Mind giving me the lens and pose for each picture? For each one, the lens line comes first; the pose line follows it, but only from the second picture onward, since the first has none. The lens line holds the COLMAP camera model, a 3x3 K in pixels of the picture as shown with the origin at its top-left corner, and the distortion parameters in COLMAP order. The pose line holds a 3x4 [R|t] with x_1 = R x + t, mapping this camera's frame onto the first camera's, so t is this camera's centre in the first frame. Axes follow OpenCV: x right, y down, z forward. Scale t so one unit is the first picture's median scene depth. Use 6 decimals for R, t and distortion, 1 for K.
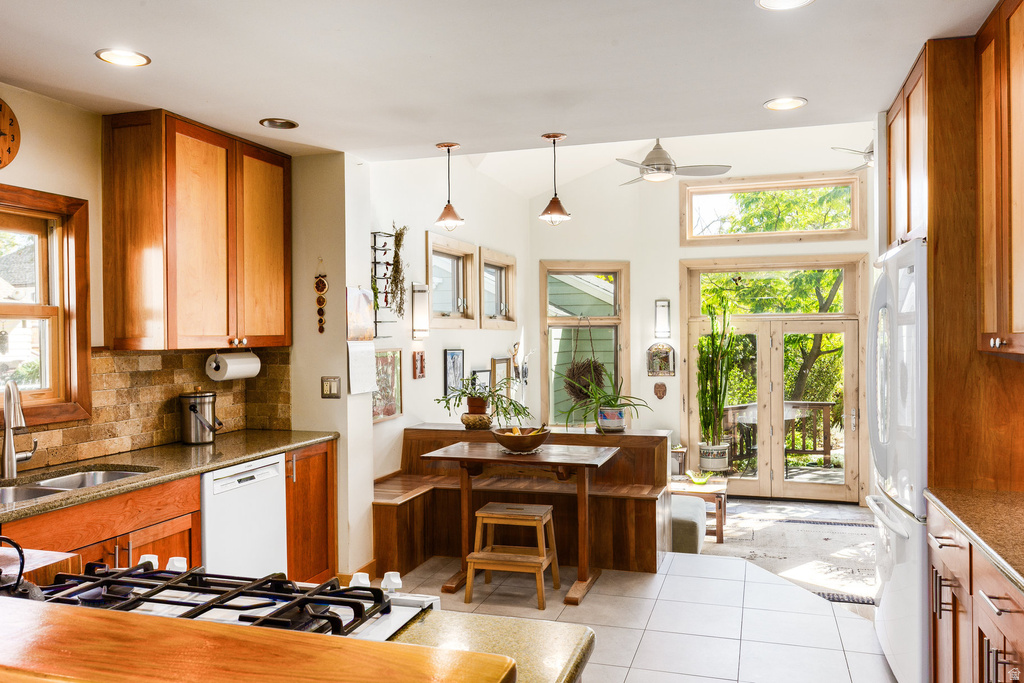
lens RADIAL K [[777.7, 0, 512.0], [0, 777.7, 341.5], [0, 0, 1]] dist [-0.001719, -0.000001]
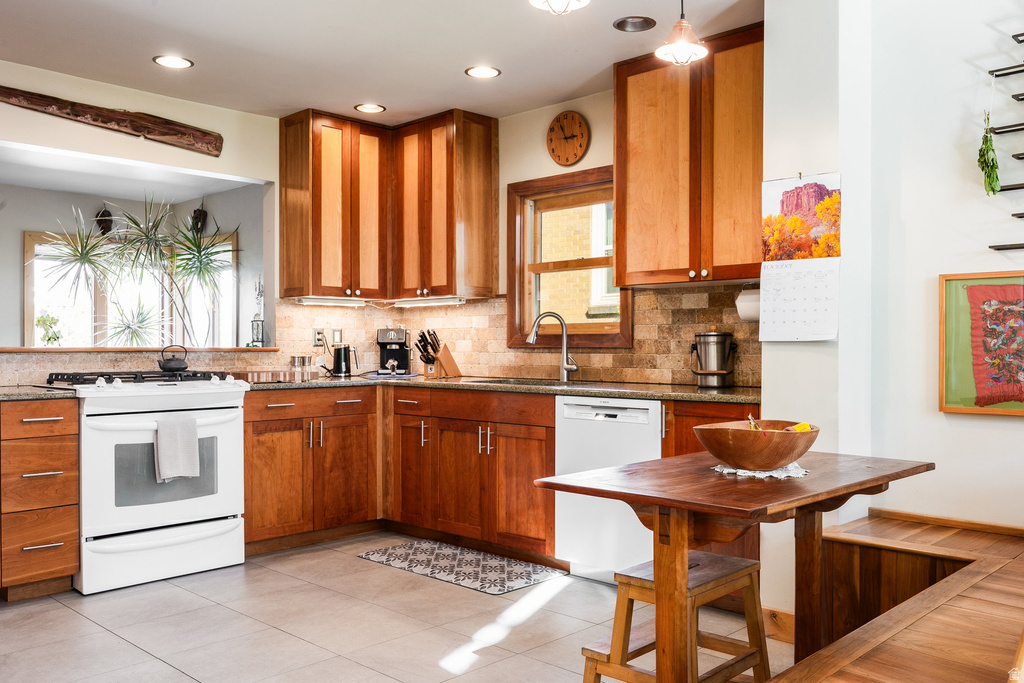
lens RADIAL K [[872.0, 0, 512.0], [0, 872.0, 341.5], [0, 0, 1]] dist [0.000469, -0.000102]
pose [[-0.439463, 0.011353, -0.898189, 0.724053], [-0.000378, 0.999918, 0.012824, 0.073283], [0.898261, 0.005975, -0.439422, 1.433612]]
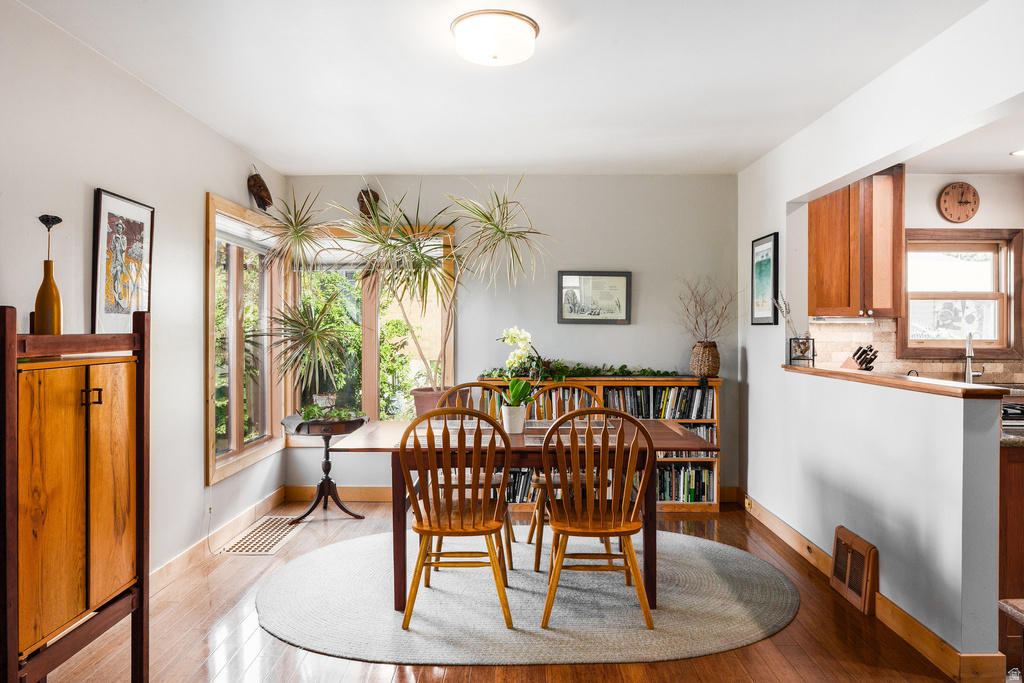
lens RADIAL K [[694.5, 0, 513.0], [0, 694.5, 328.2], [0, 0, 1]] dist [-0.001232, -0.000871]
pose [[0.297252, 0.006349, -0.954778, 0.562892], [-0.014190, 0.999897, 0.002231, 0.045226], [0.954694, 0.012885, 0.297312, -0.496714]]
